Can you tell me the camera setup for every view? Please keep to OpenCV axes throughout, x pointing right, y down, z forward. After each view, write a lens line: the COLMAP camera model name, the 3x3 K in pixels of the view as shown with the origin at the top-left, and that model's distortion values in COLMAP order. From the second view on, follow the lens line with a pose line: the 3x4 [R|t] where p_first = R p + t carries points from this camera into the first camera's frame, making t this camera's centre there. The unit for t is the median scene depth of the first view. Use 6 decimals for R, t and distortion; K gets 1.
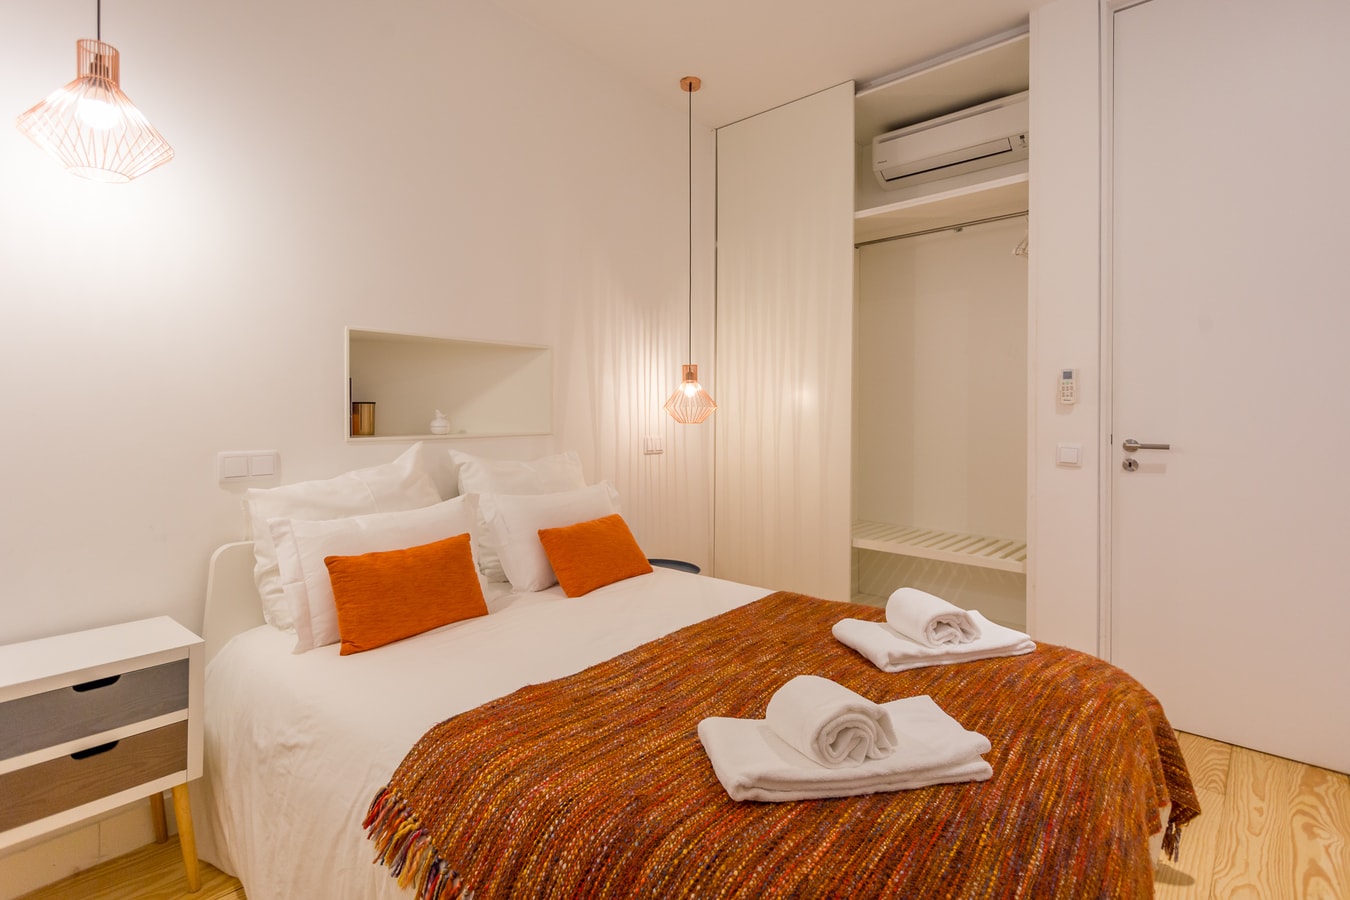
lens RADIAL K [[642.7, 0, 671.2], [0, 642.7, 402.8], [0, 0, 1]] dist [0.036104, 0.000973]
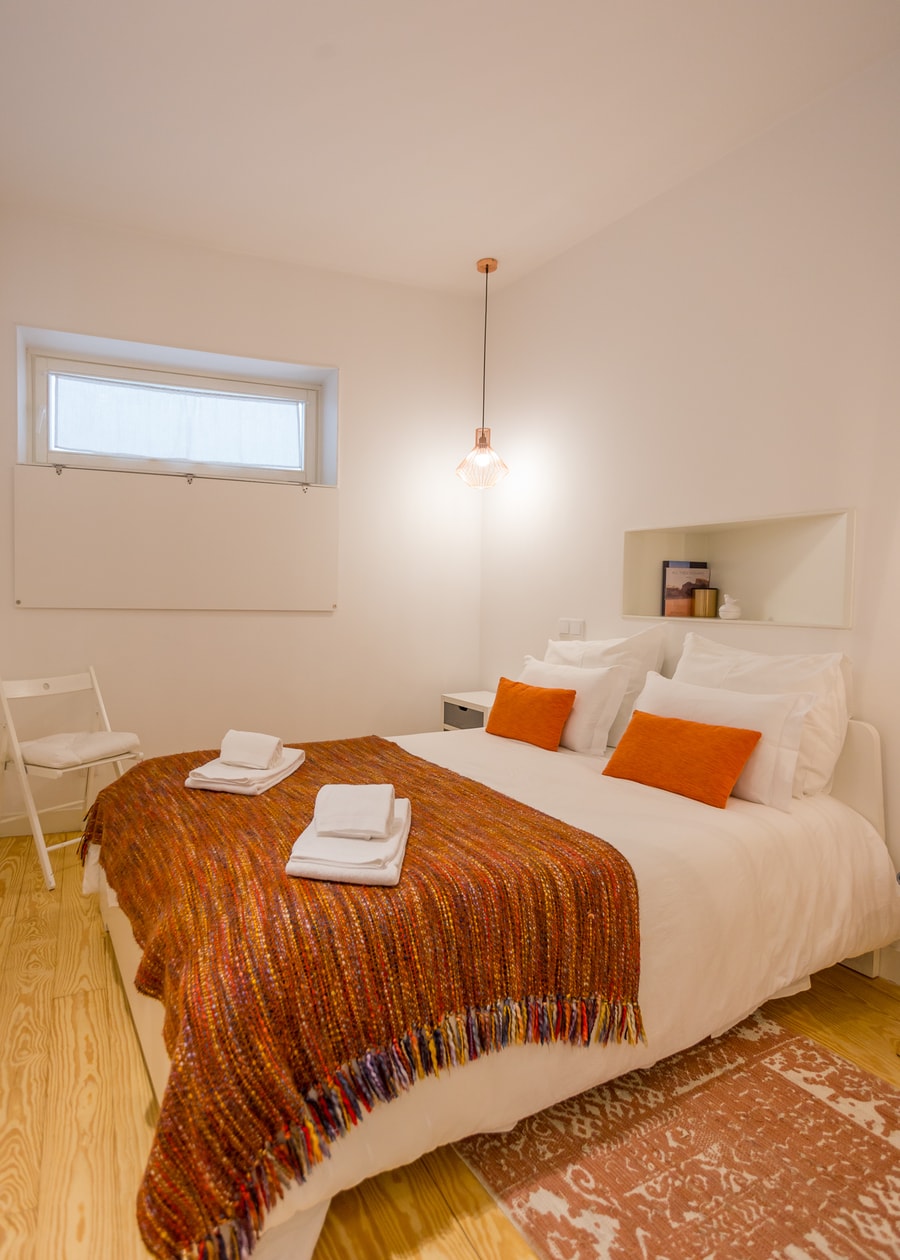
lens RADIAL K [[670.9, 0, 383.0], [0, 670.9, 623.4], [0, 0, 1]] dist [0.004681, -0.000115]
pose [[-0.385909, 0.028294, -0.922103, 1.238485], [-0.009649, 0.999351, 0.034702, 0.037612], [0.922487, 0.022290, -0.385385, 1.389212]]
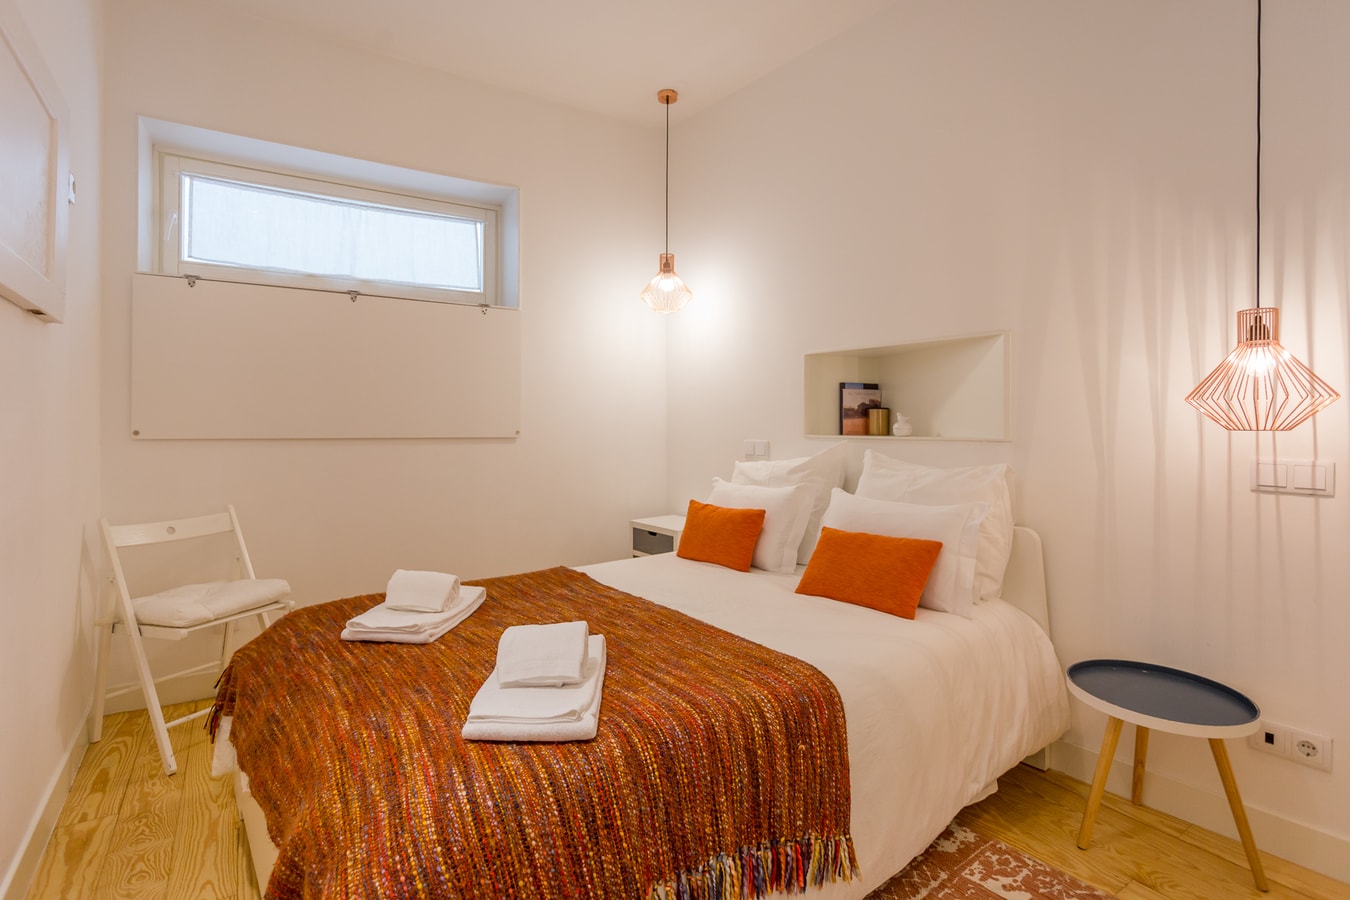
lens RADIAL K [[646.1, 0, 690.1], [0, 646.1, 417.8], [0, 0, 1]] dist [0.002271, 0.000727]
pose [[-0.204774, -0.016110, -0.978677, 1.151476], [0.007573, 0.999809, -0.018042, 0.053915], [0.978780, -0.011106, -0.204613, 1.343592]]
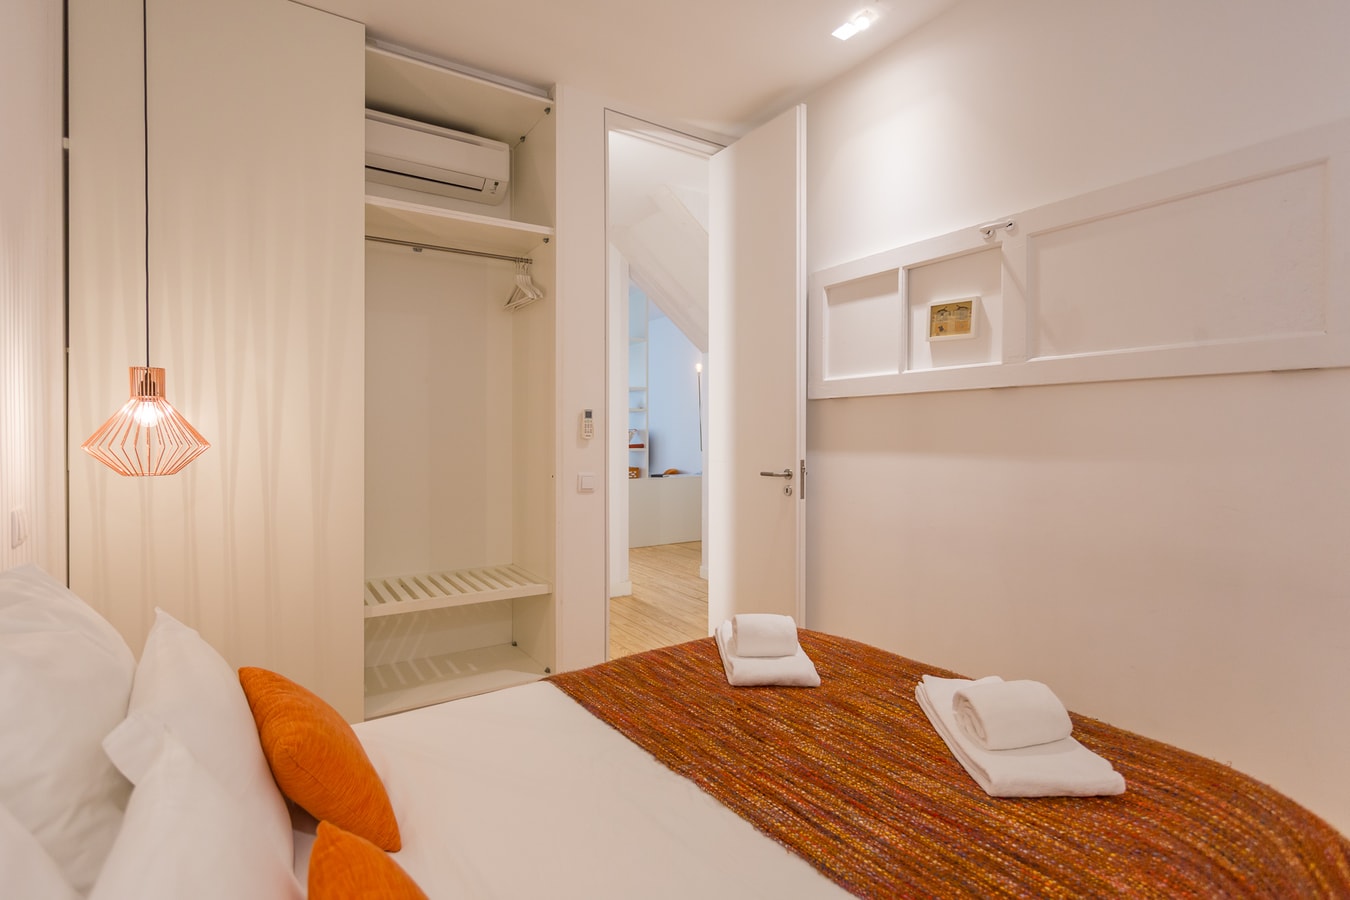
lens RADIAL K [[636.8, 0, 651.4], [0, 636.8, 442.3], [0, 0, 1]] dist [-0.000978, 0.000387]
pose [[0.285139, -0.013947, 0.958385, -0.722247], [-0.011321, 0.999775, 0.017917, -0.021177], [-0.958419, -0.015959, 0.284917, 0.872695]]
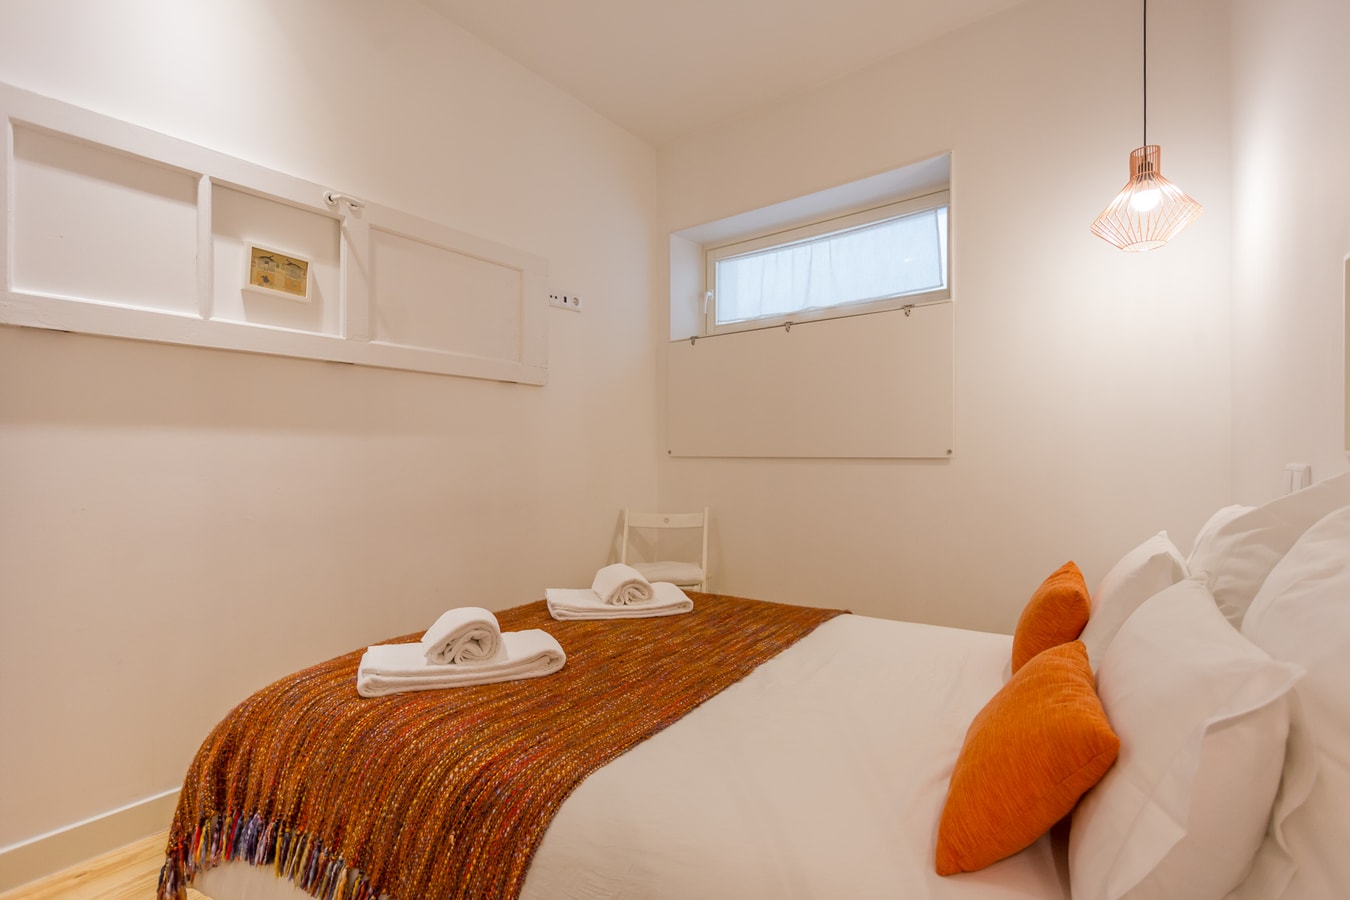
lens RADIAL K [[658.3, 0, 675.0], [0, 658.3, 450.0], [0, 0, 1]] dist [0.000534, -0.000002]
pose [[-0.994643, -0.003322, -0.103314, 0.198319], [-0.001392, 0.999823, -0.018741, 0.084999], [0.103358, -0.018497, -0.994472, 1.963969]]
